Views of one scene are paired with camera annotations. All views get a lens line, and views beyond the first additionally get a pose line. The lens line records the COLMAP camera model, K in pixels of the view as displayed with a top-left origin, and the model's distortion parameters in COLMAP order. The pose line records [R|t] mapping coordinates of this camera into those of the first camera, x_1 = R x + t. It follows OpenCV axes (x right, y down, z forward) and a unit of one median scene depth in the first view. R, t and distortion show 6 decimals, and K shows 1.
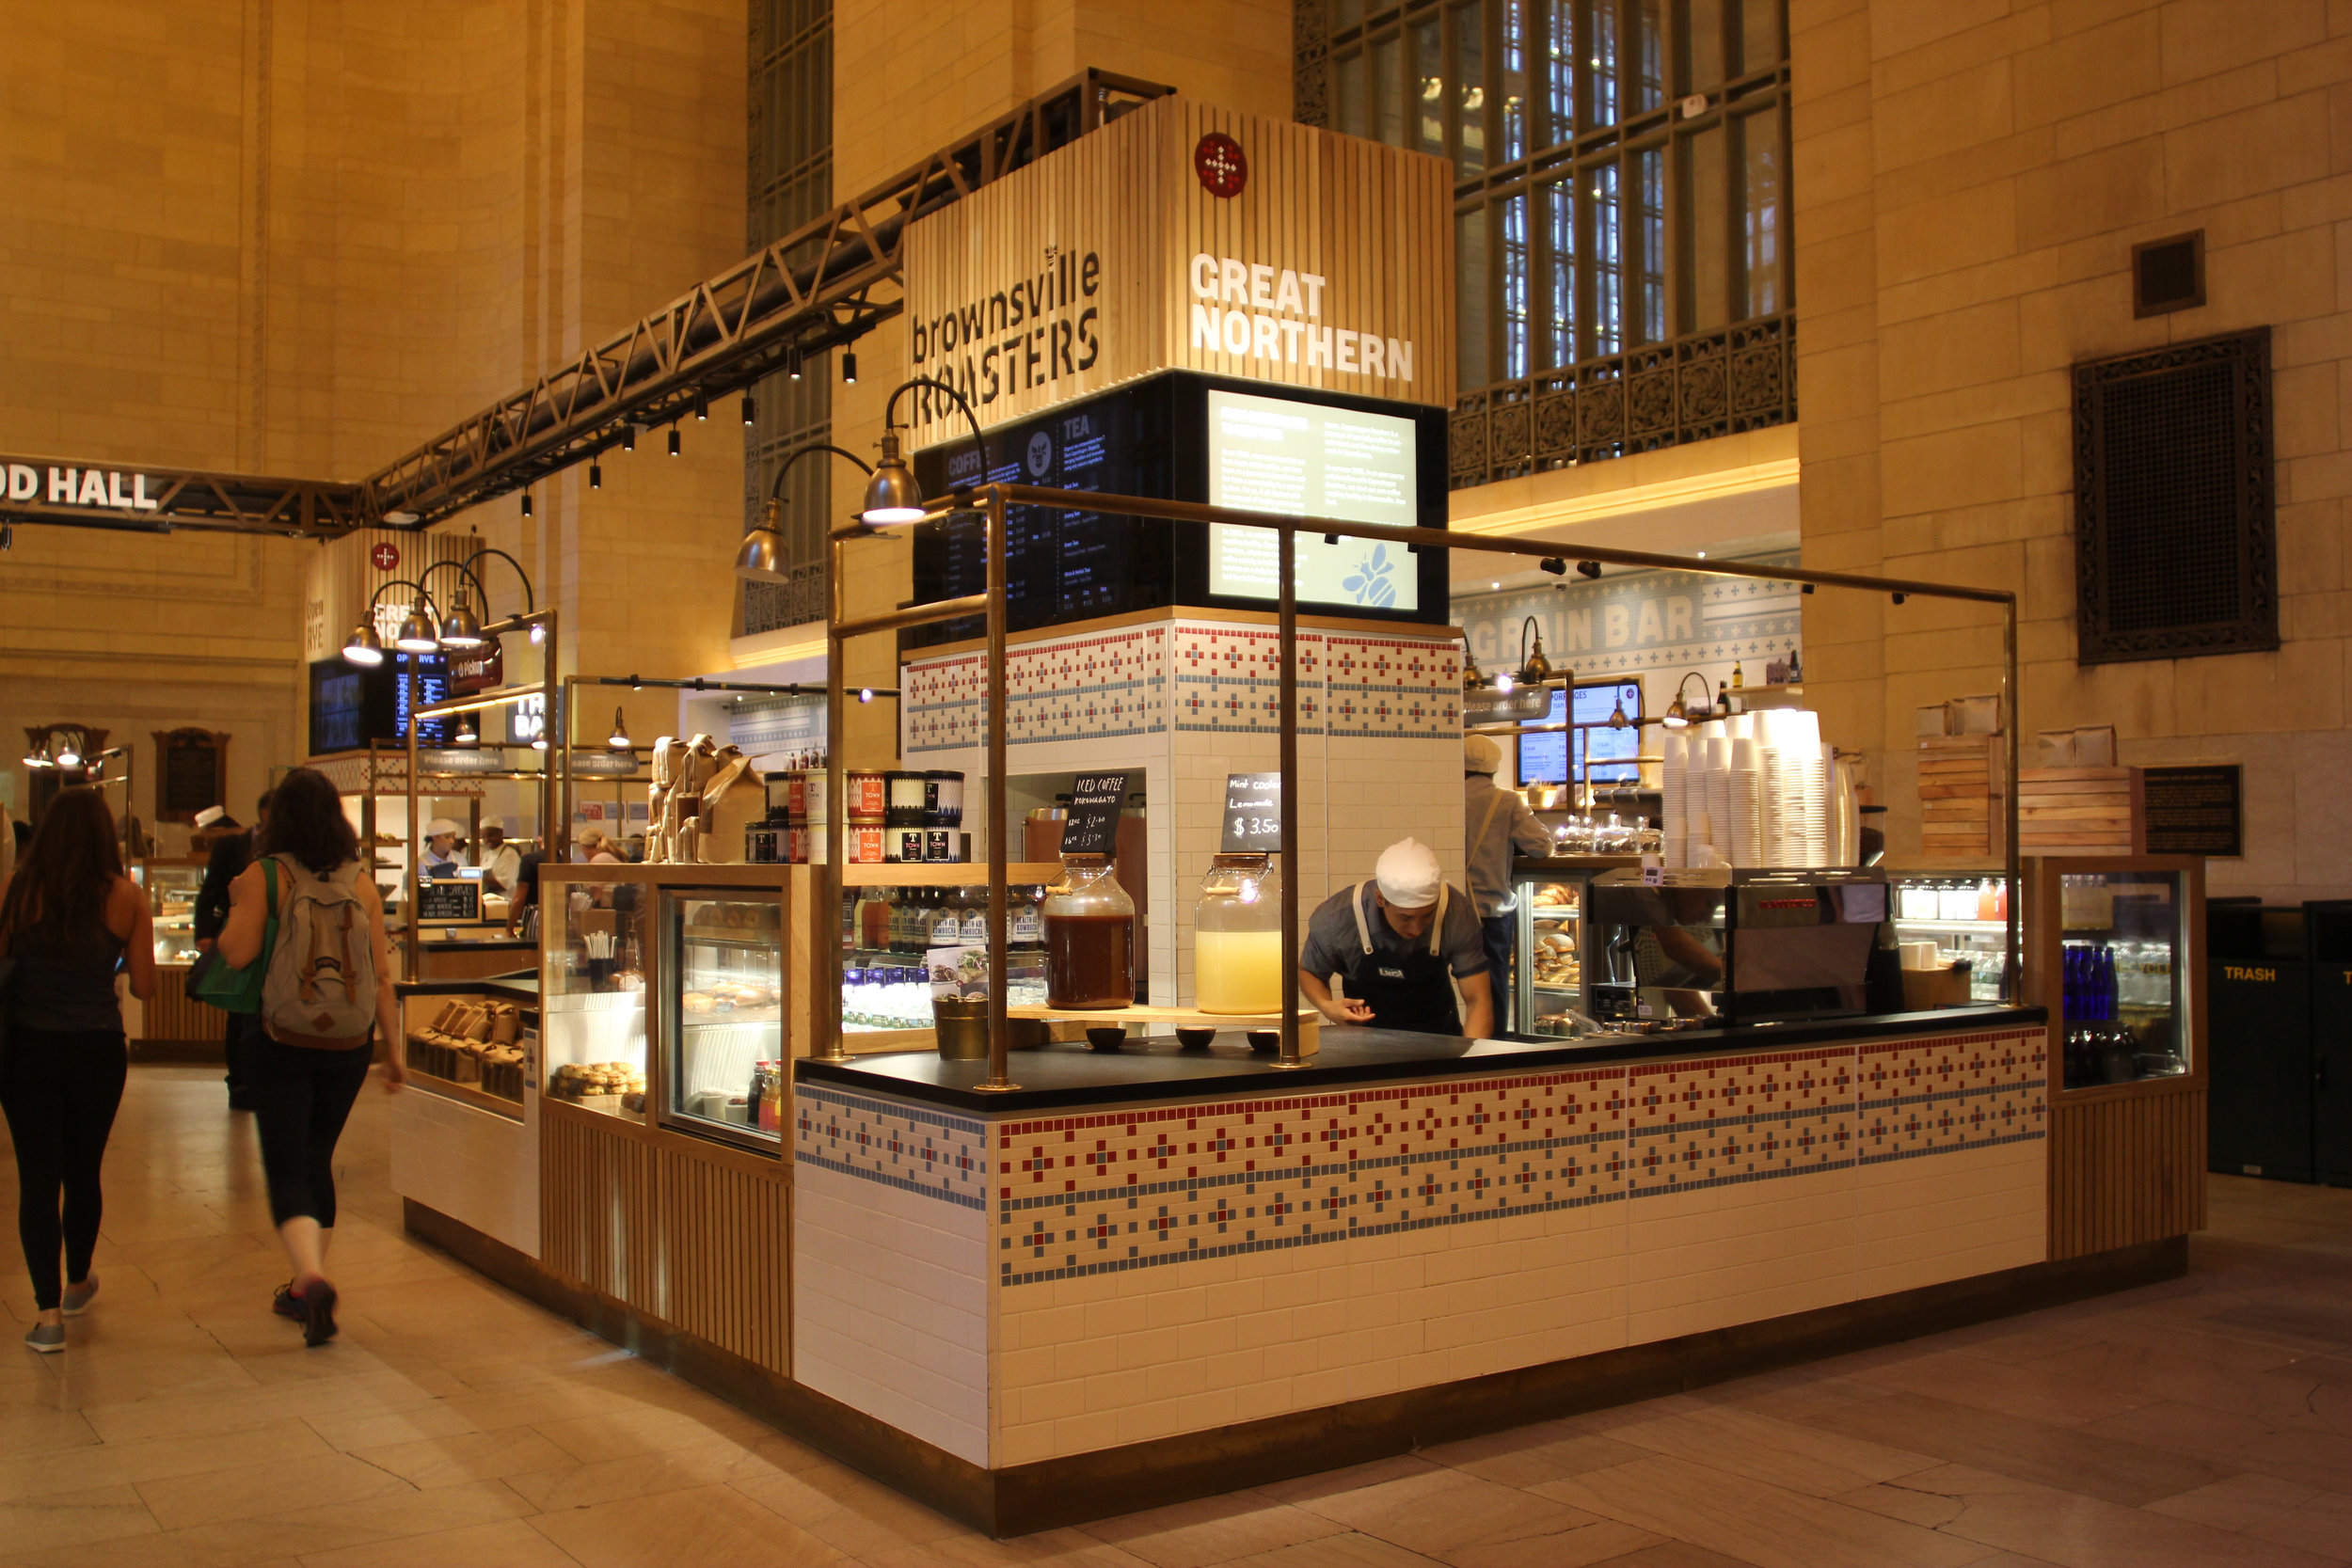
lens RADIAL K [[2150.7, 0, 1075.7], [0, 2150.7, 754.8], [0, 0, 1]] dist [-0.055324, 0.000000]
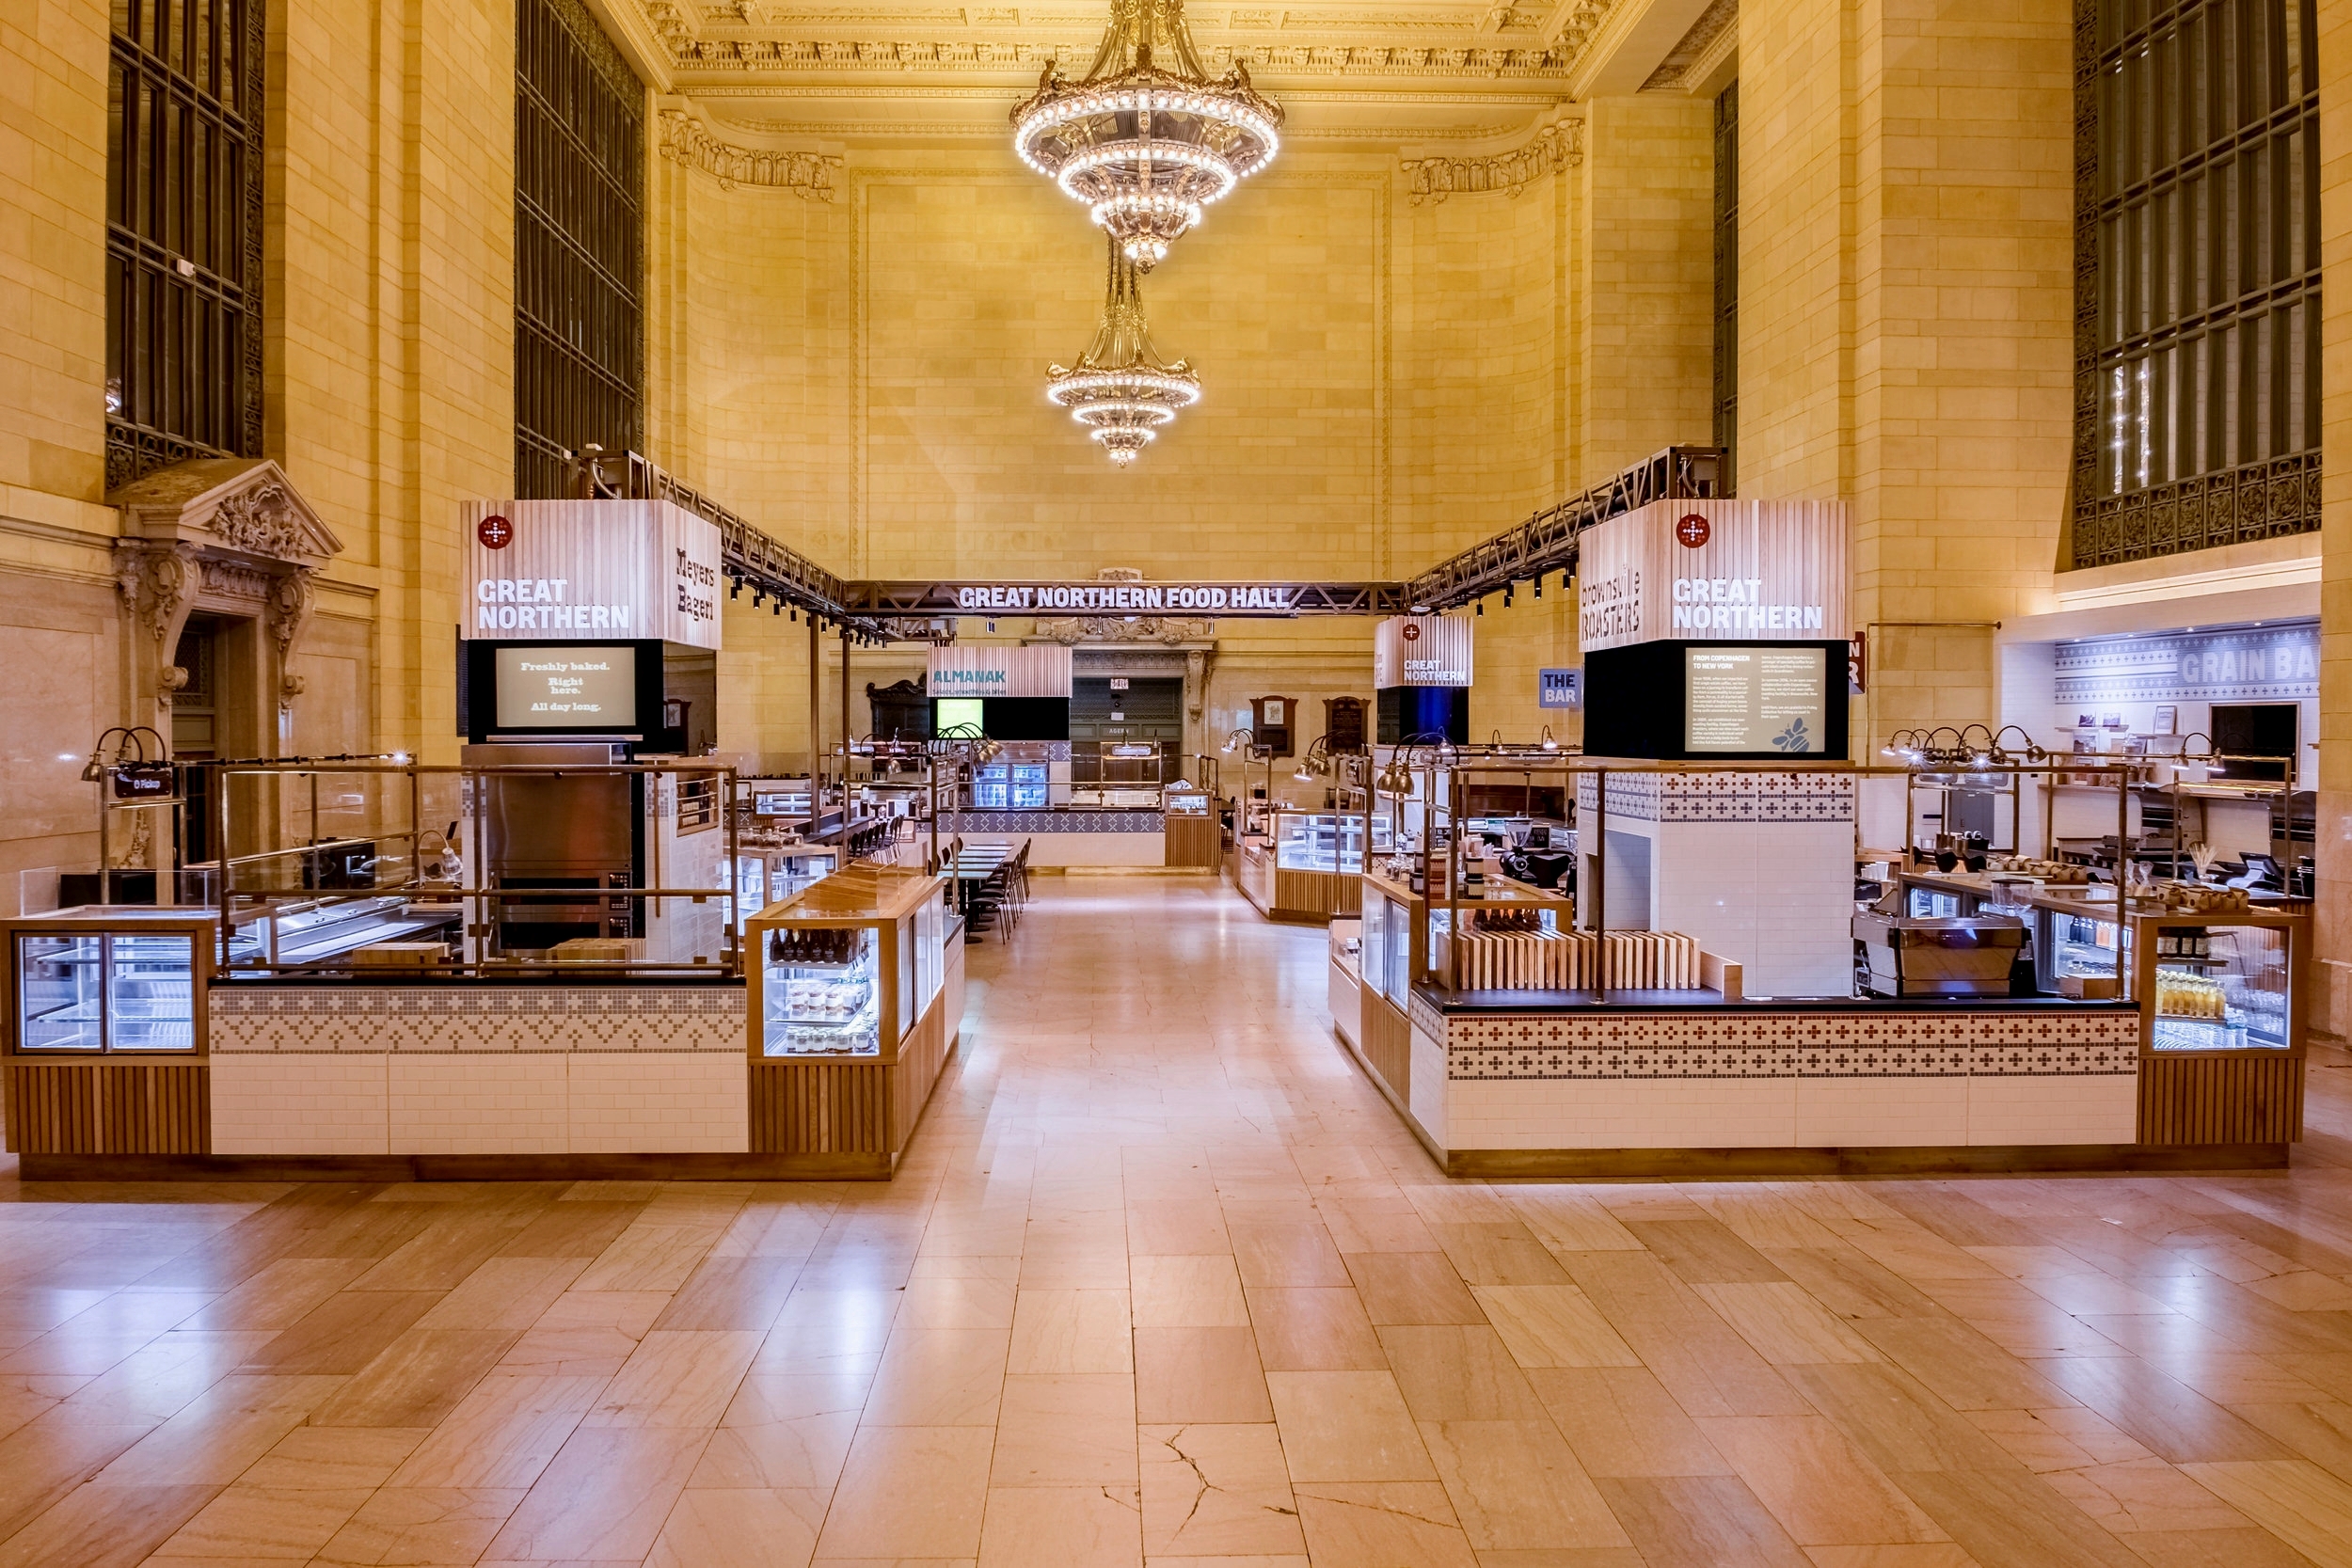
lens RADIAL K [[1605.6, 0, 1171.0], [0, 1605.6, 775.0], [0, 0, 1]] dist [-0.029365, 0.001095]
pose [[0.860971, 0.024639, -0.508057, 0.172828], [0.009124, 0.997917, 0.063857, -0.064945], [0.508572, -0.059615, 0.858953, -0.214227]]
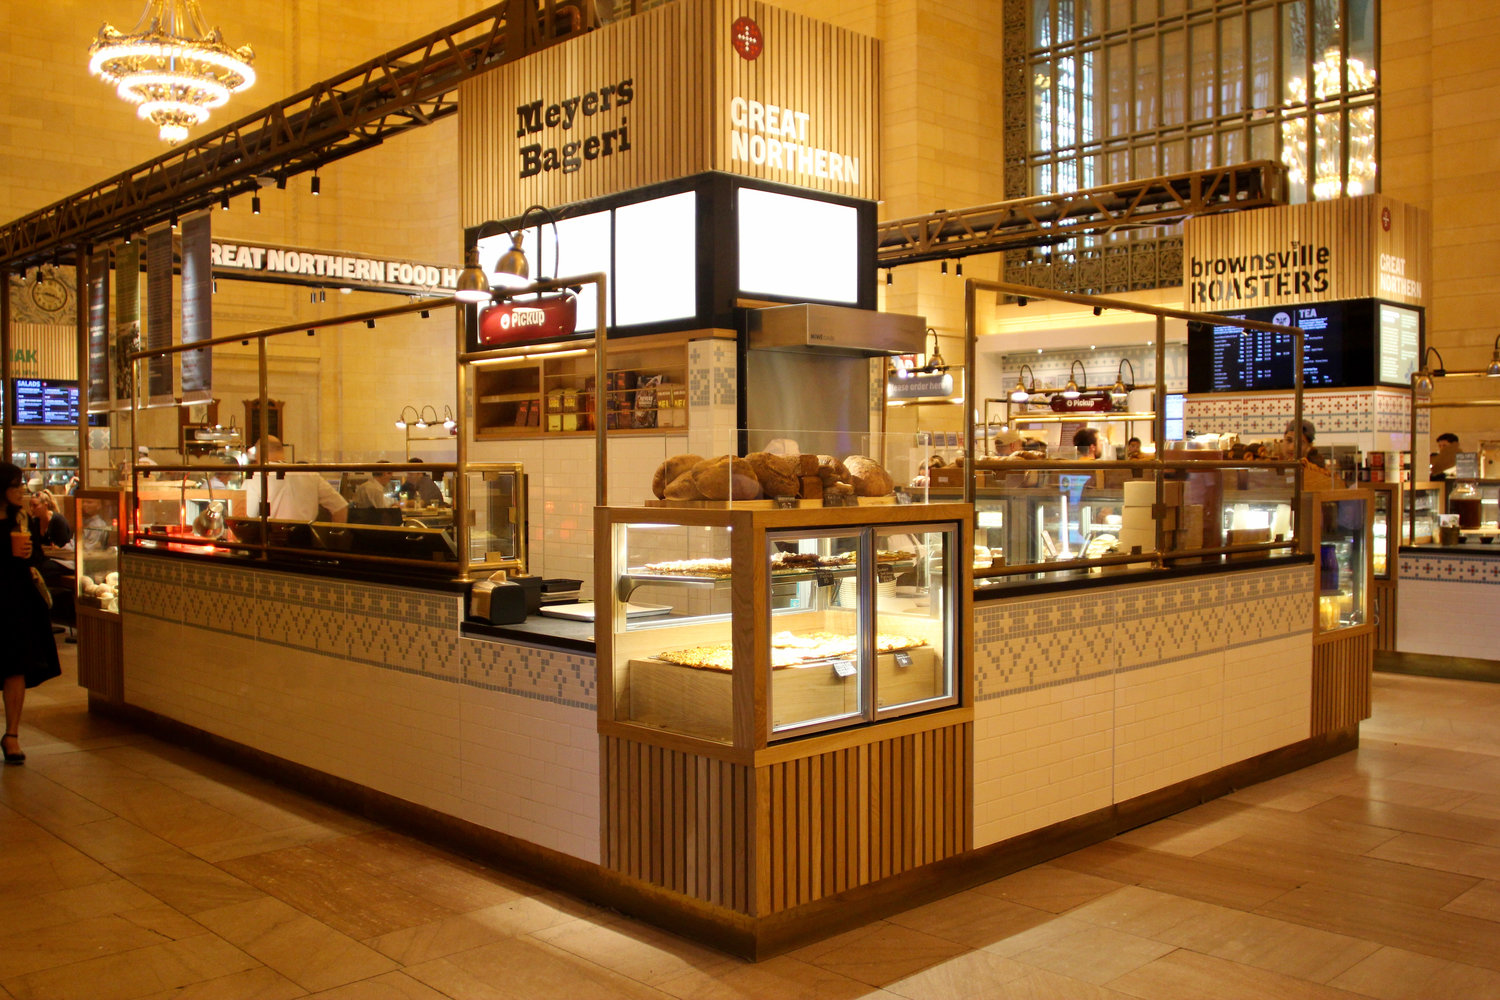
lens RADIAL K [[1325.2, 0, 735.4], [0, 1325.2, 482.0], [0, 0, 1]] dist [-0.045470, 0.025618]
pose [[0.988124, 0.002605, 0.153636, -0.410991], [-0.010975, 0.998499, 0.053651, -0.011411], [-0.153266, -0.054700, 0.986670, -0.210821]]
